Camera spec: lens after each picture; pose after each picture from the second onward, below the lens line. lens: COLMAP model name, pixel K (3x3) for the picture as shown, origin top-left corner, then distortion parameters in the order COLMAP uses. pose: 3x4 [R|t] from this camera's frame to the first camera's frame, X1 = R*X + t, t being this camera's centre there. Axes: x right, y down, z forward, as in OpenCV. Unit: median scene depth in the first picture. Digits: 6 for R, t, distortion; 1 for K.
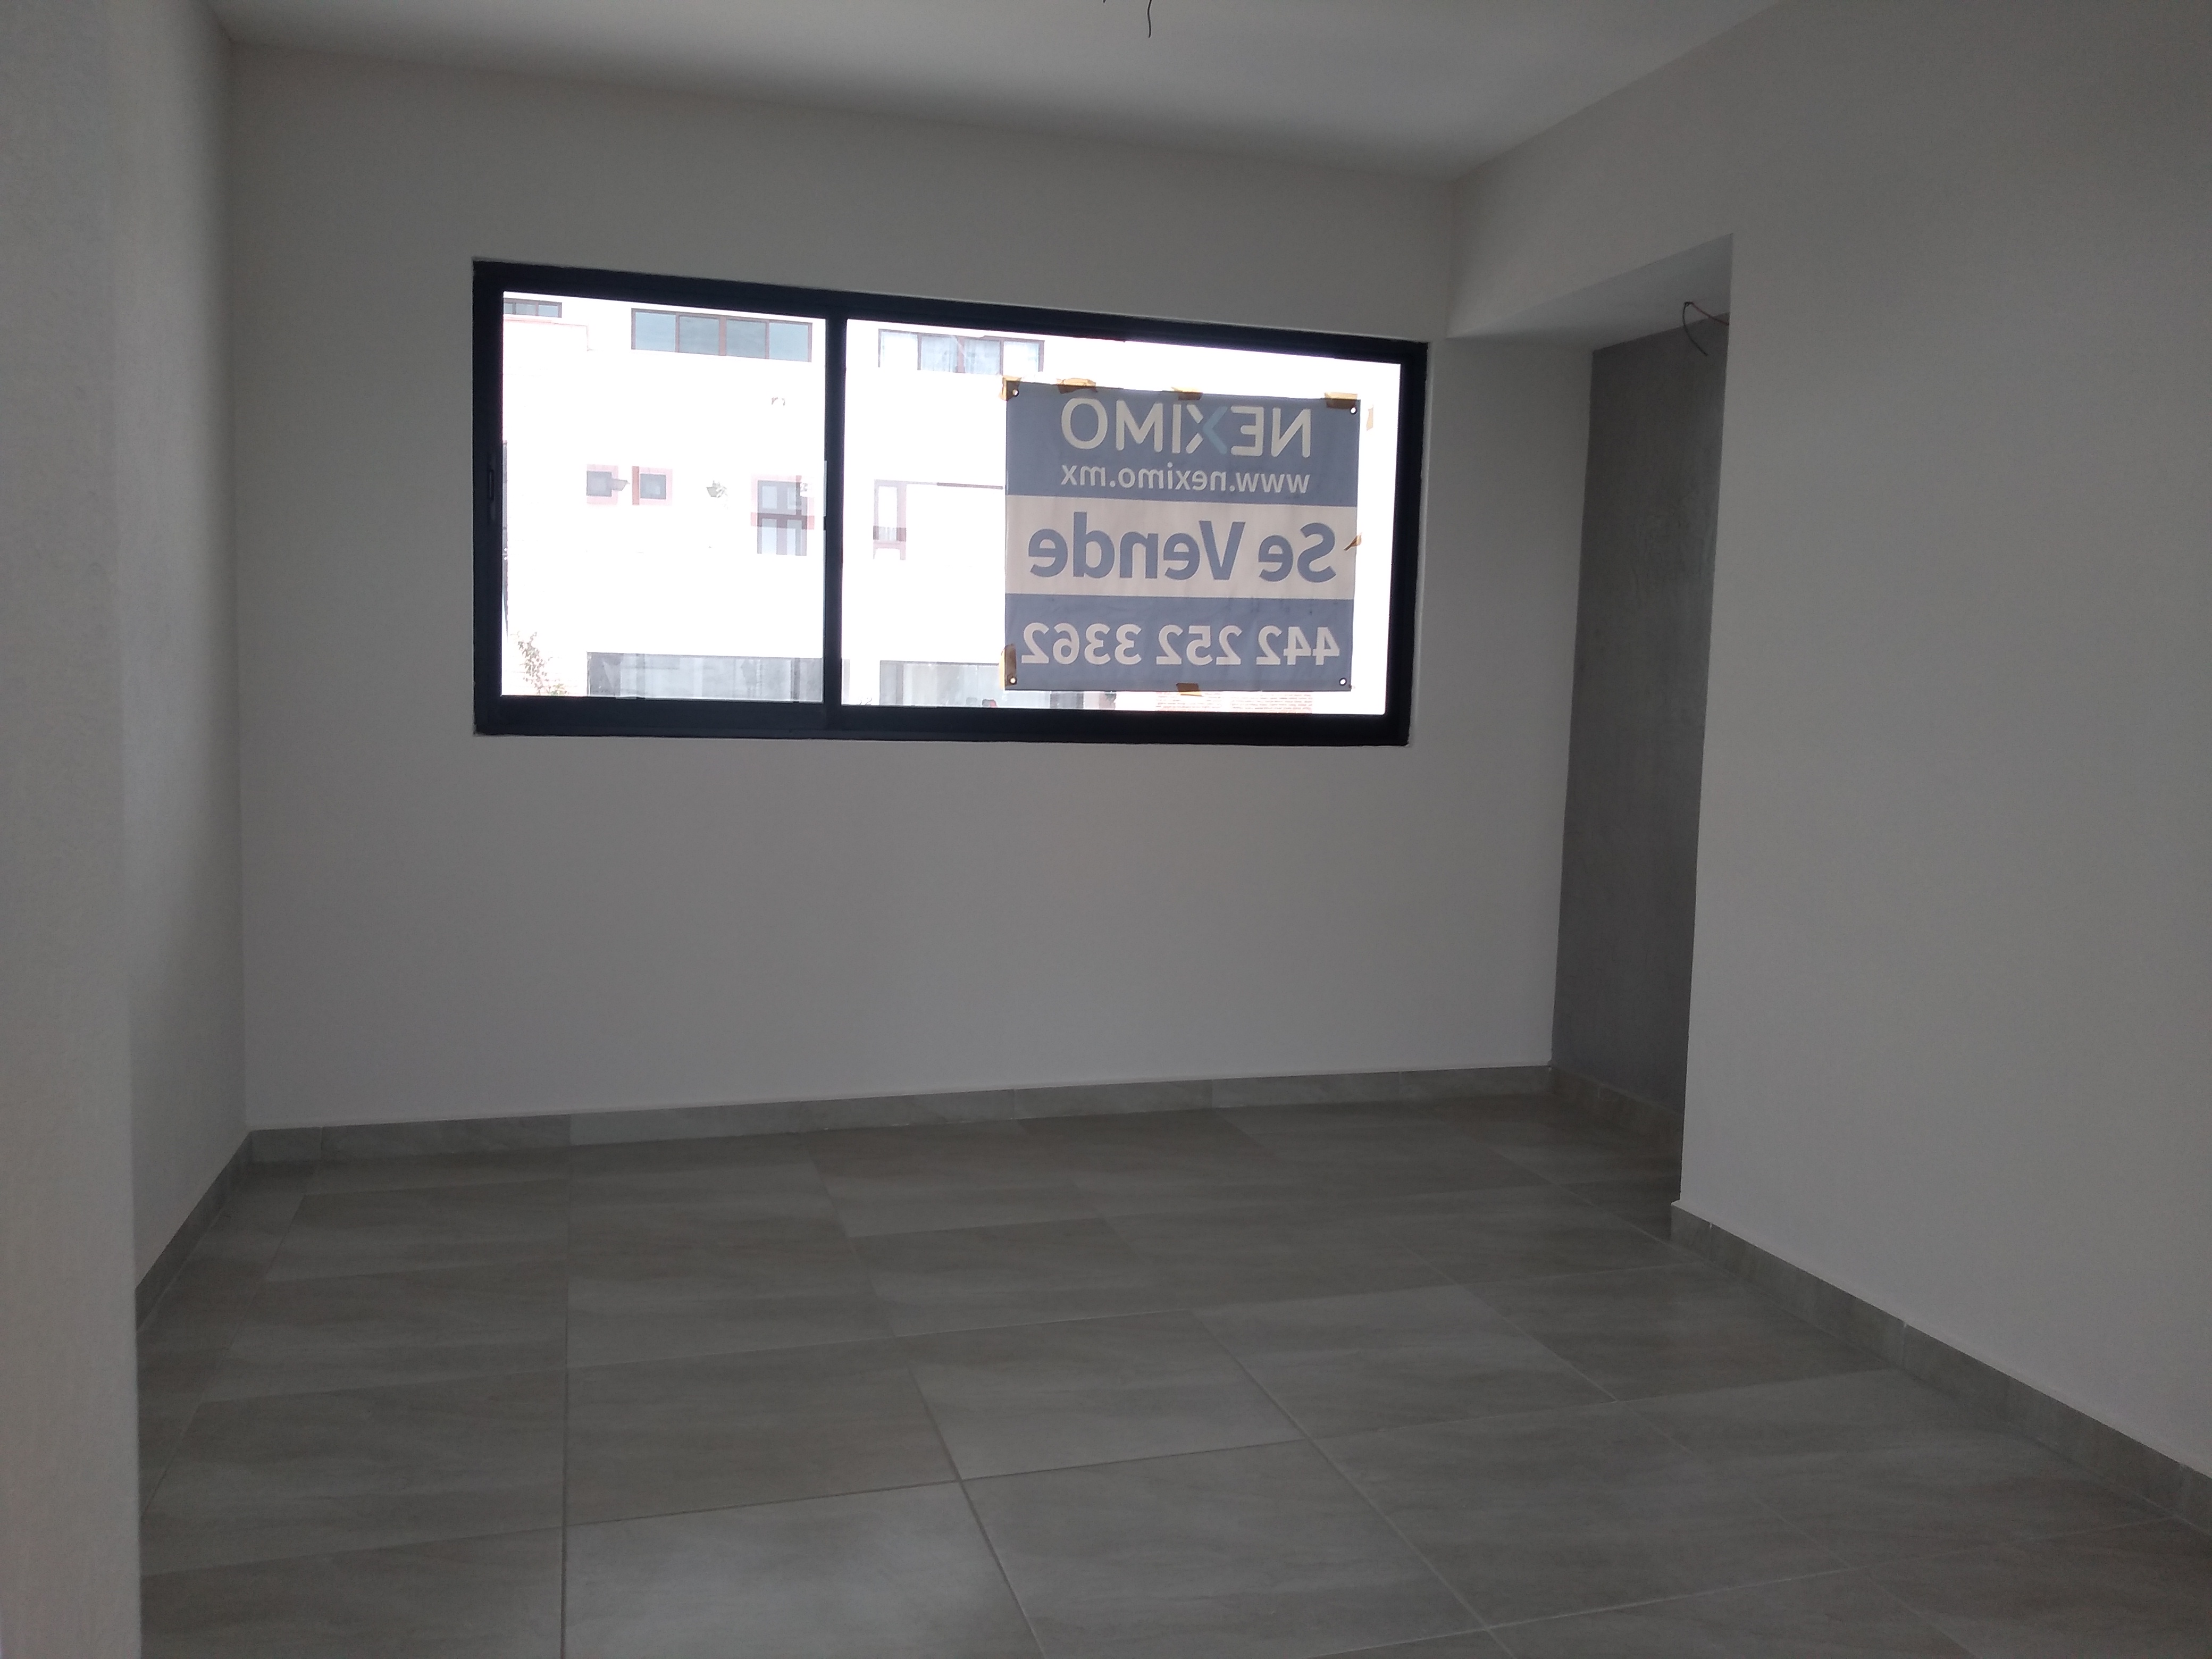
lens RADIAL K [[1778.1, 0, 1088.6], [0, 1778.1, 826.7], [0, 0, 1]] dist [0.059150, -0.028784]
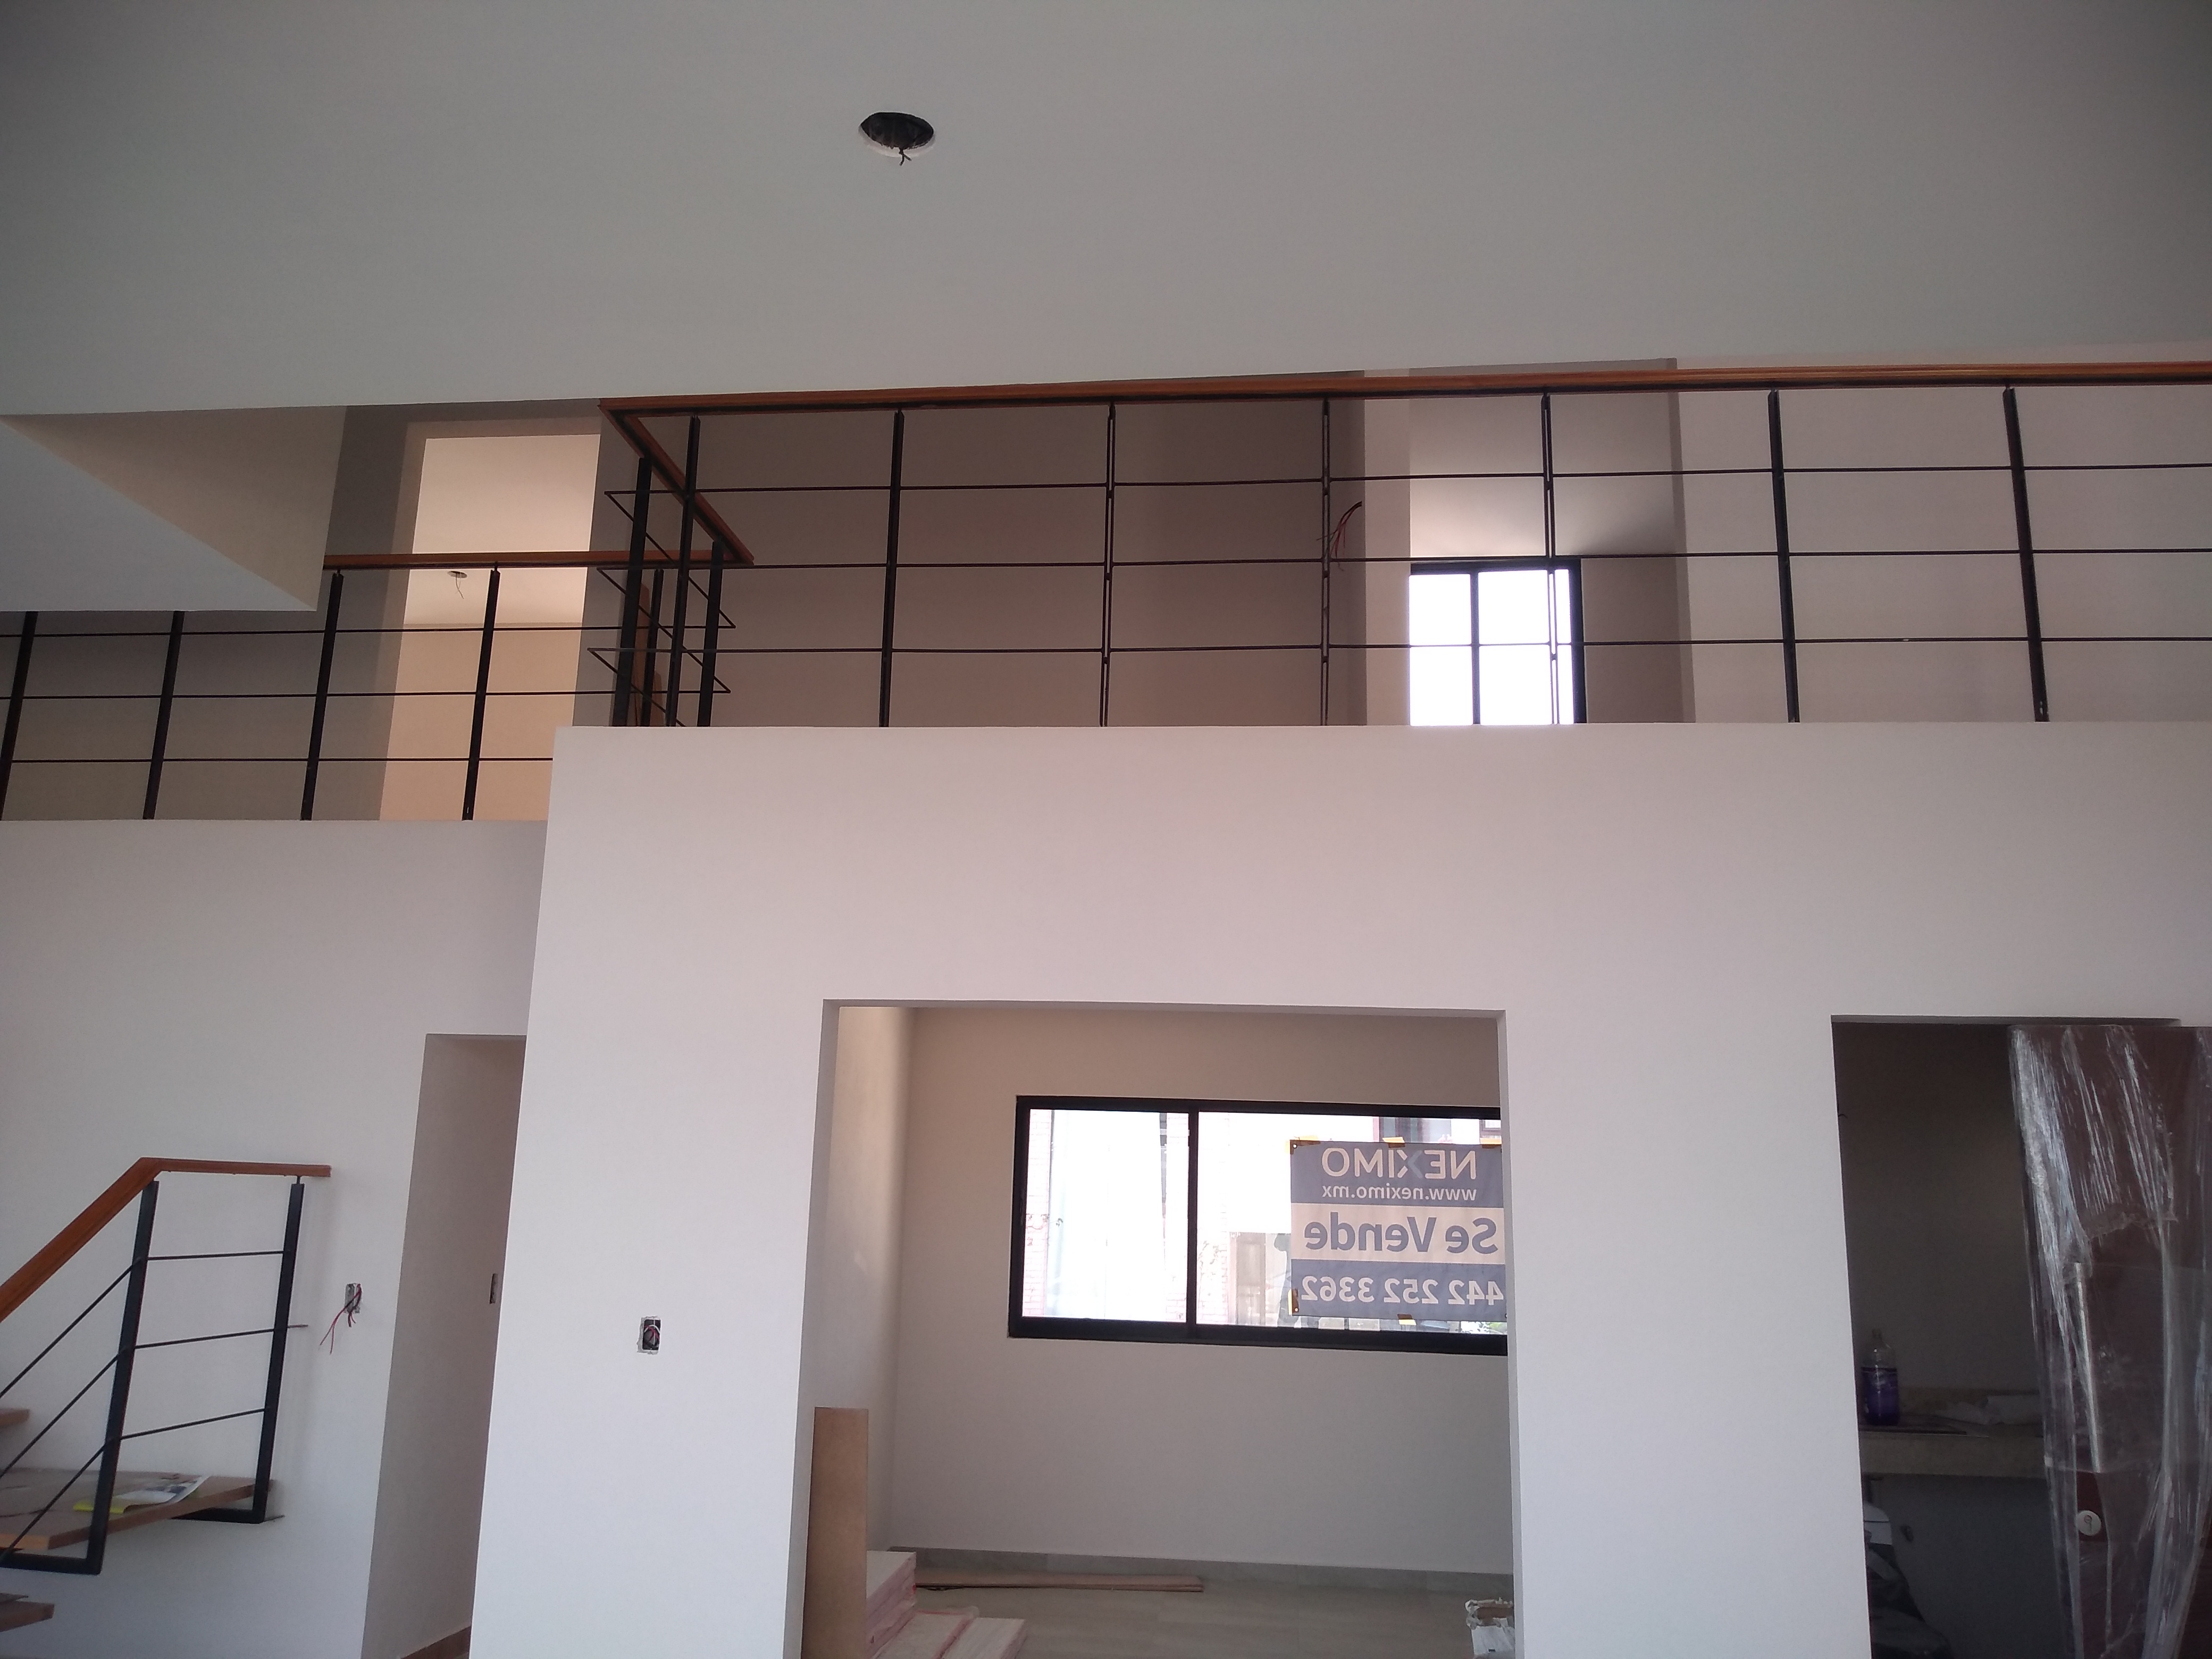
lens RADIAL K [[1778.1, 0, 1098.3], [0, 1778.1, 842.0], [0, 0, 1]] dist [0.059150, -0.028784]
pose [[0.957070, -0.054693, -0.284651, 0.288912], [-0.042656, 0.944769, -0.324949, 0.059738], [0.286702, 0.323141, 0.901877, -0.762979]]
